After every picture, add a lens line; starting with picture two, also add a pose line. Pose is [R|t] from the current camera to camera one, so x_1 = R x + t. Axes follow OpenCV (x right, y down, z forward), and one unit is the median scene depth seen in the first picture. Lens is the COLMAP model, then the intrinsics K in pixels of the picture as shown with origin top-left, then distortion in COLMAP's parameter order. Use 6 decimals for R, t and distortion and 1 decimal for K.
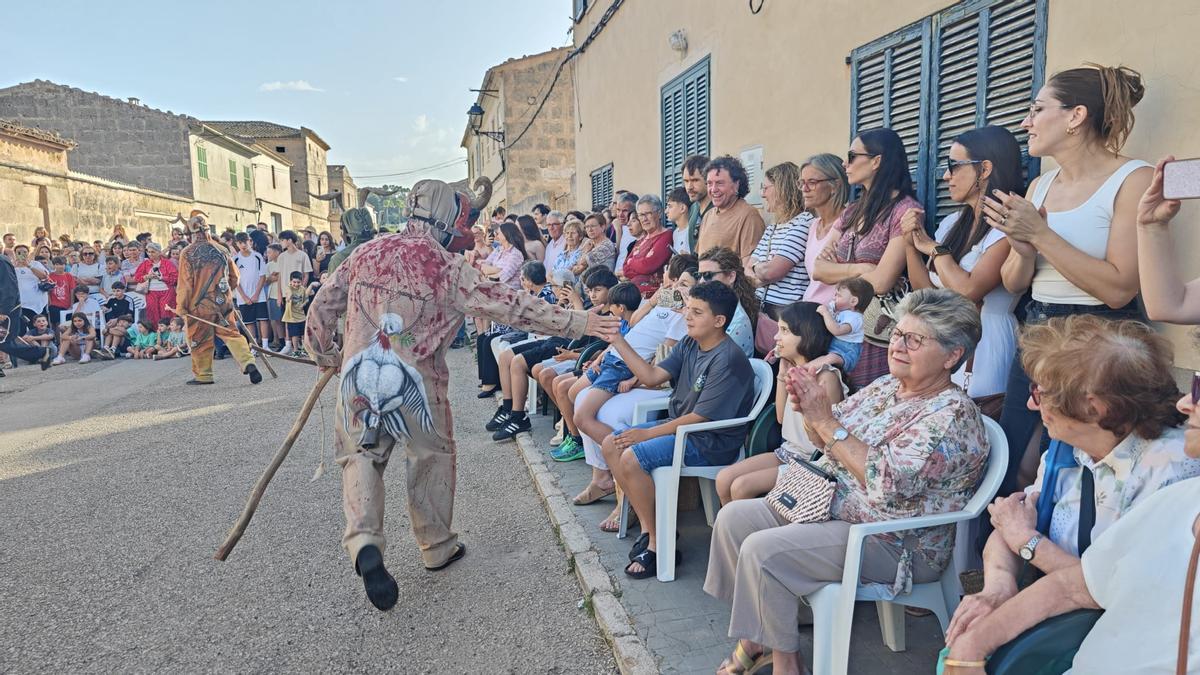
lens RADIAL K [[812.0, 0, 600.0], [0, 812.0, 337.5], [0, 0, 1]] dist [0.007439, 0.002100]
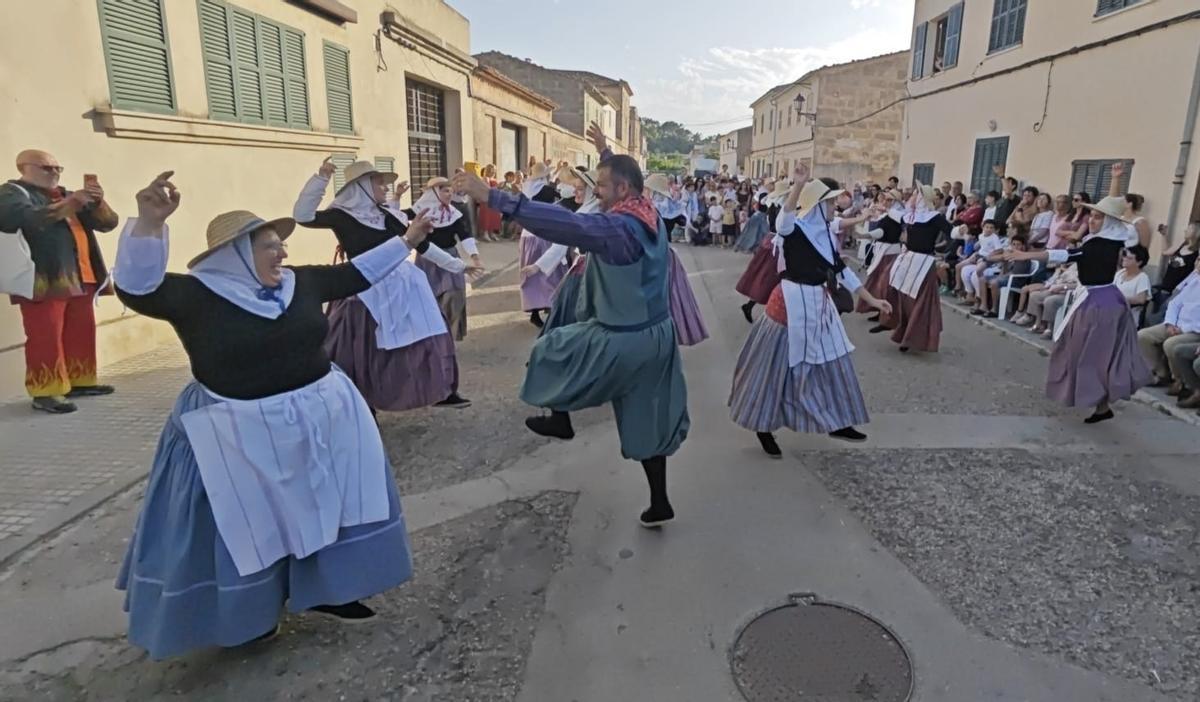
lens RADIAL K [[664.1, 0, 756.5], [0, 664.1, 328.9], [0, 0, 1]] dist [-0.022751, 0.014271]
pose [[0.994625, 0.089330, -0.052365, -0.127725], [-0.082920, 0.990026, 0.113895, 0.016530], [0.062017, -0.108941, 0.992112, -0.296918]]
